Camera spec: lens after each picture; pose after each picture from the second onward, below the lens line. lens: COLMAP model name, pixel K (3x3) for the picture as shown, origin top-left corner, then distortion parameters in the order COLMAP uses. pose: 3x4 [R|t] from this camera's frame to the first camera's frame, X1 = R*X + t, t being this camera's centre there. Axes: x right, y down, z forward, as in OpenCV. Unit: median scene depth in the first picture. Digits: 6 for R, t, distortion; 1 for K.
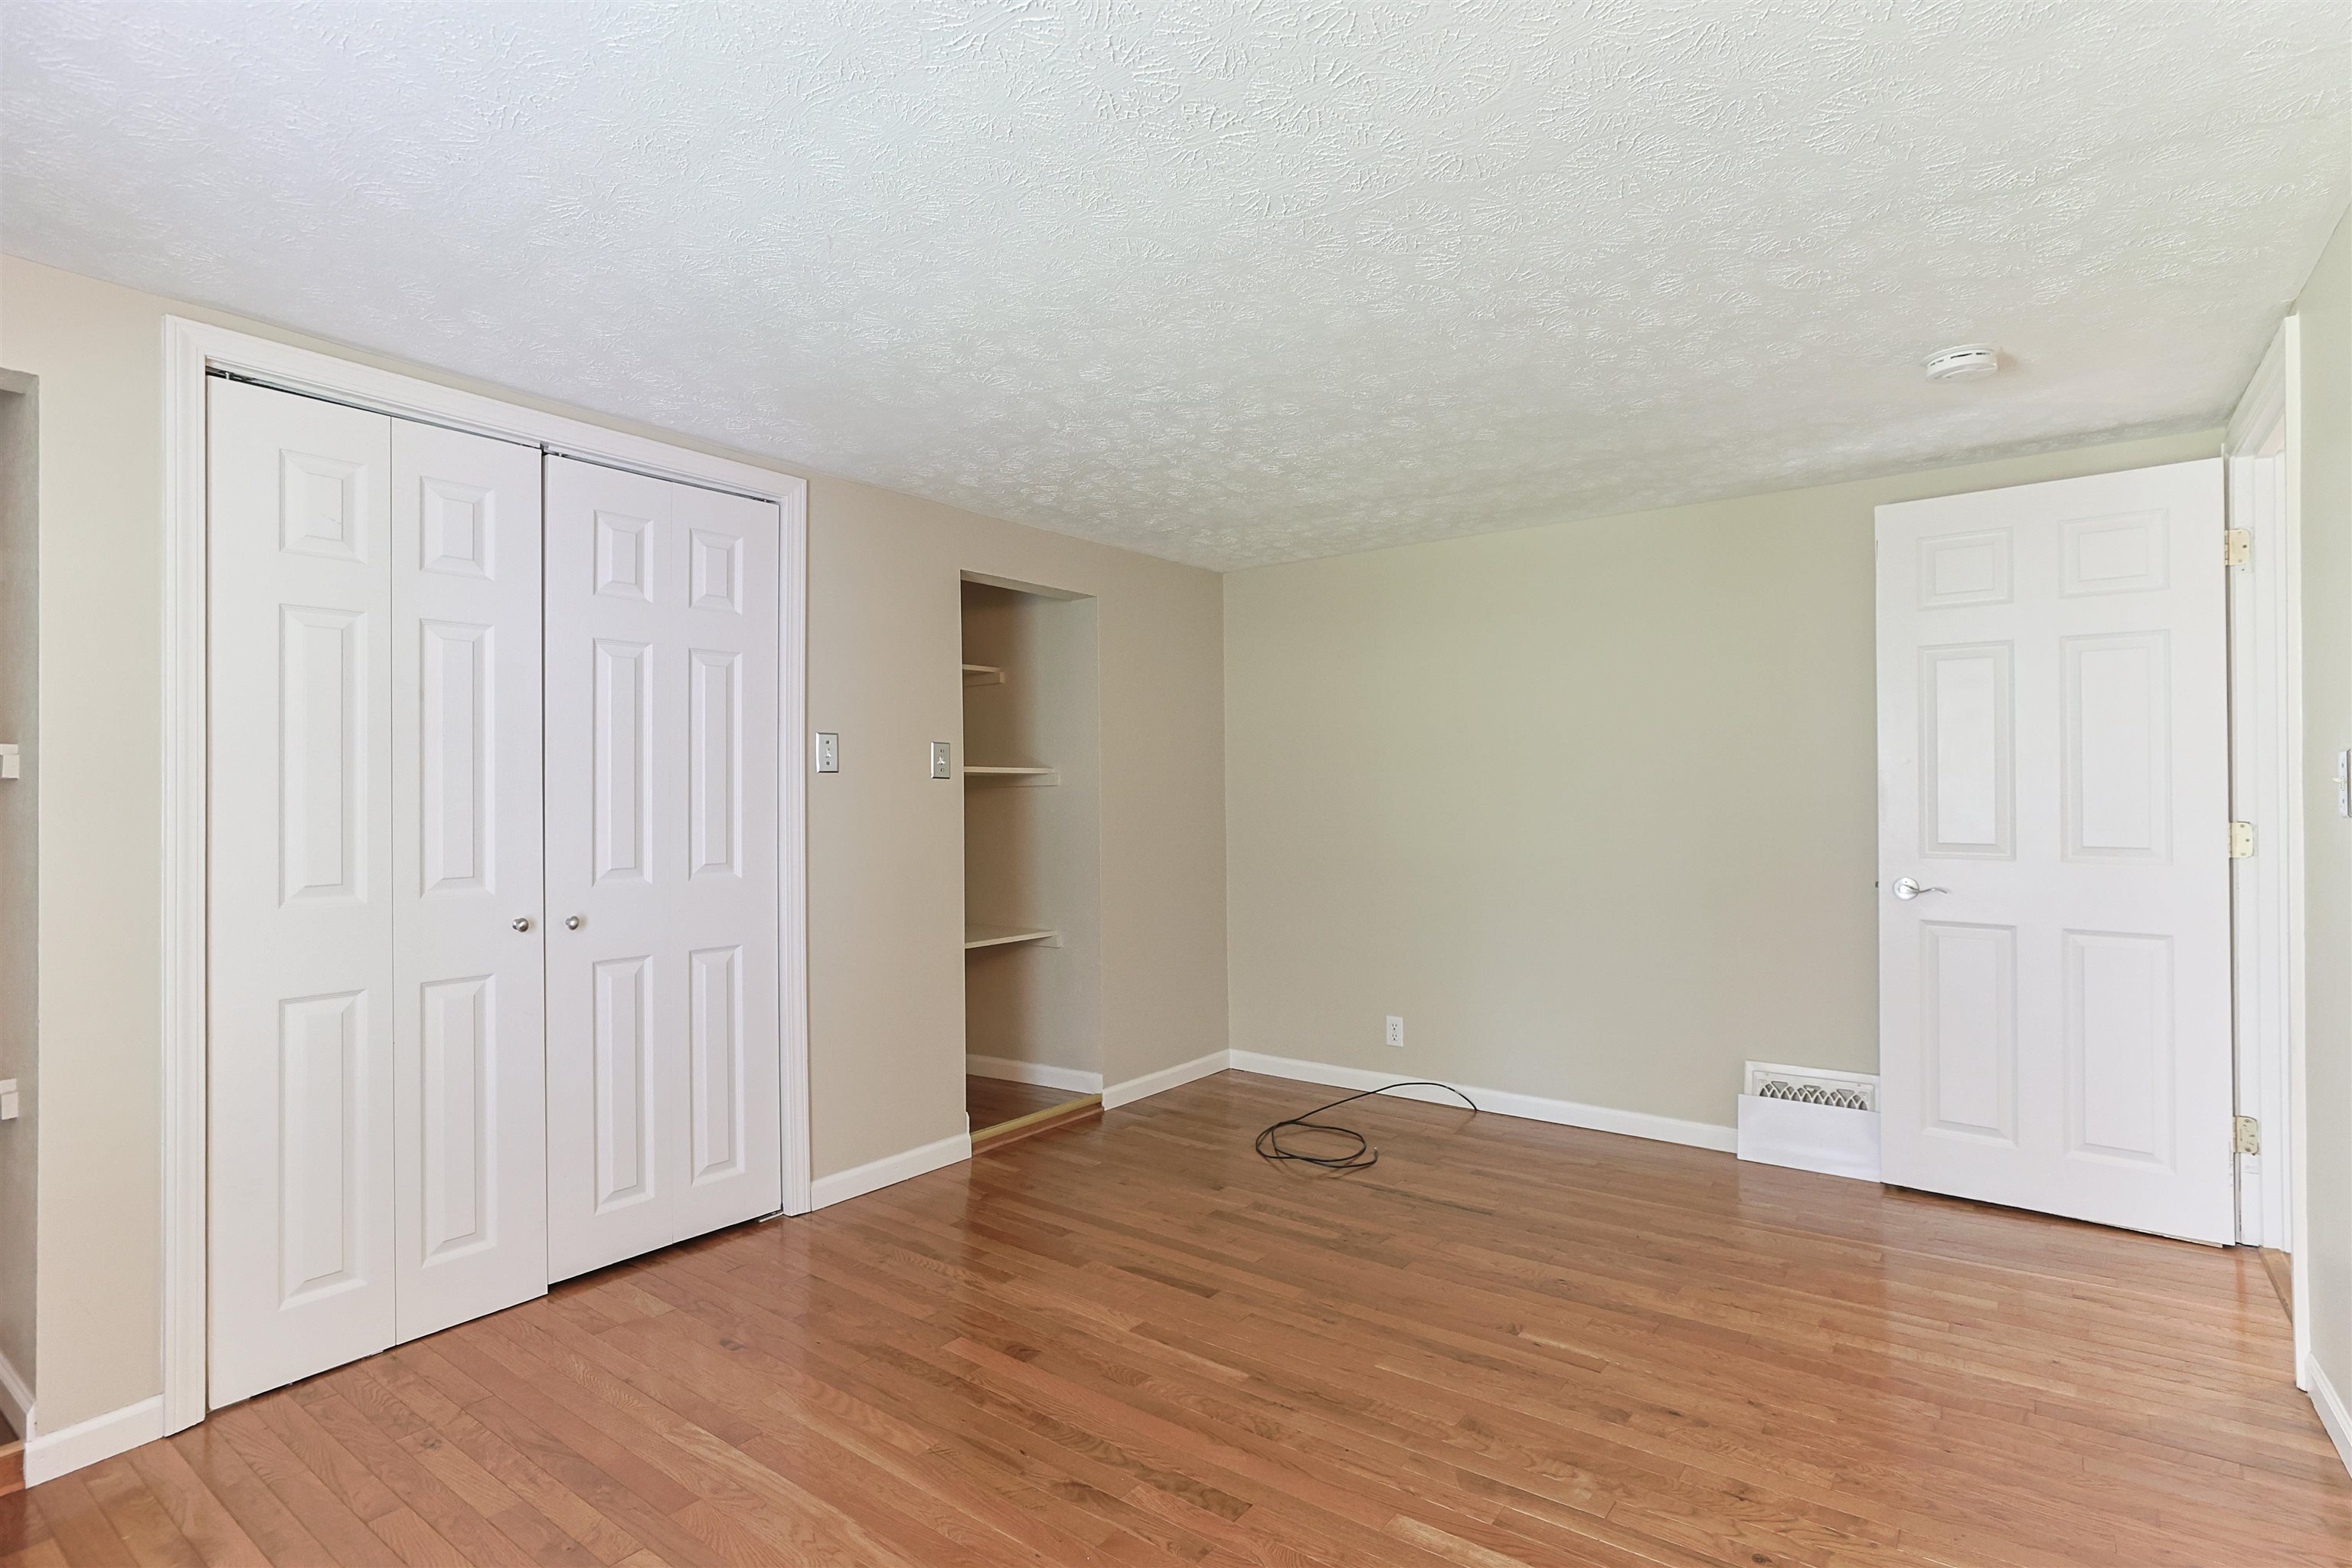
lens RADIAL K [[1111.5, 0, 1176.0], [0, 1111.5, 784.0], [0, 0, 1]] dist [-0.013897, 0.000267]
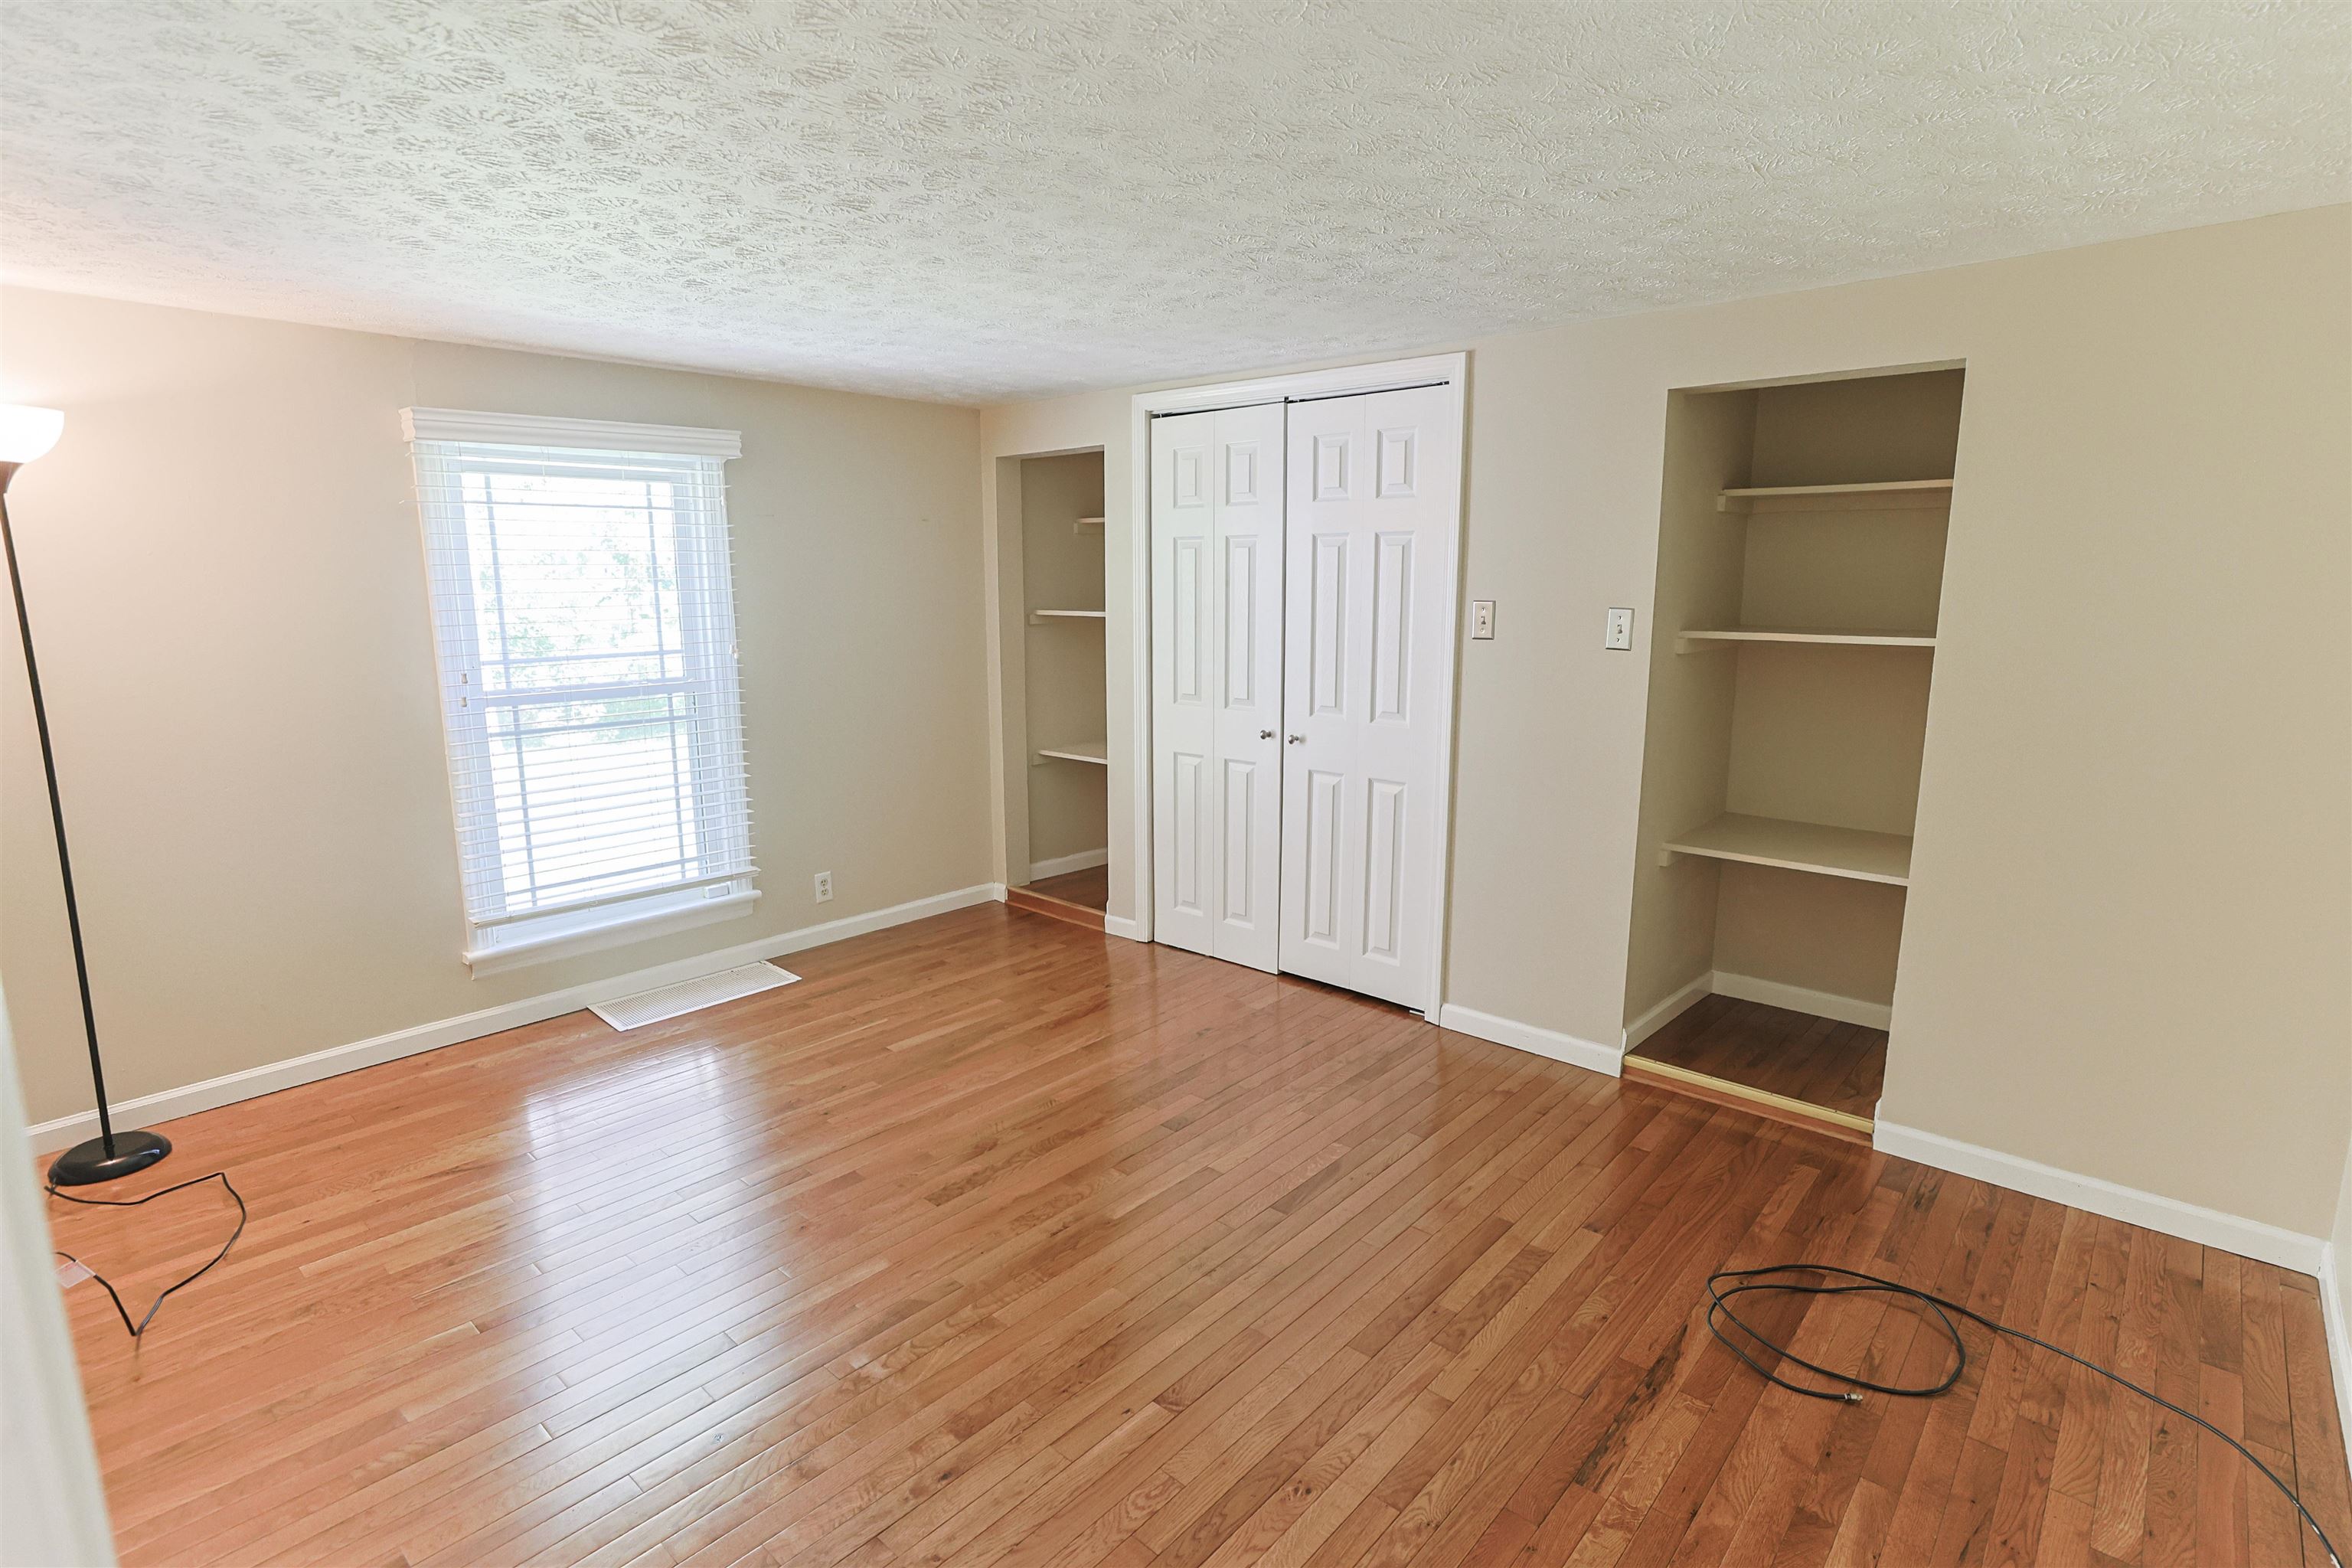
lens RADIAL K [[1147.8, 0, 1180.3], [0, 1147.8, 767.7], [0, 0, 1]] dist [-0.003298, 0.000177]
pose [[-0.063724, 0.174658, -0.982565, 0.857965], [0.011260, 0.984629, 0.174294, -0.090086], [0.997904, 0.000043, -0.064712, 0.869518]]
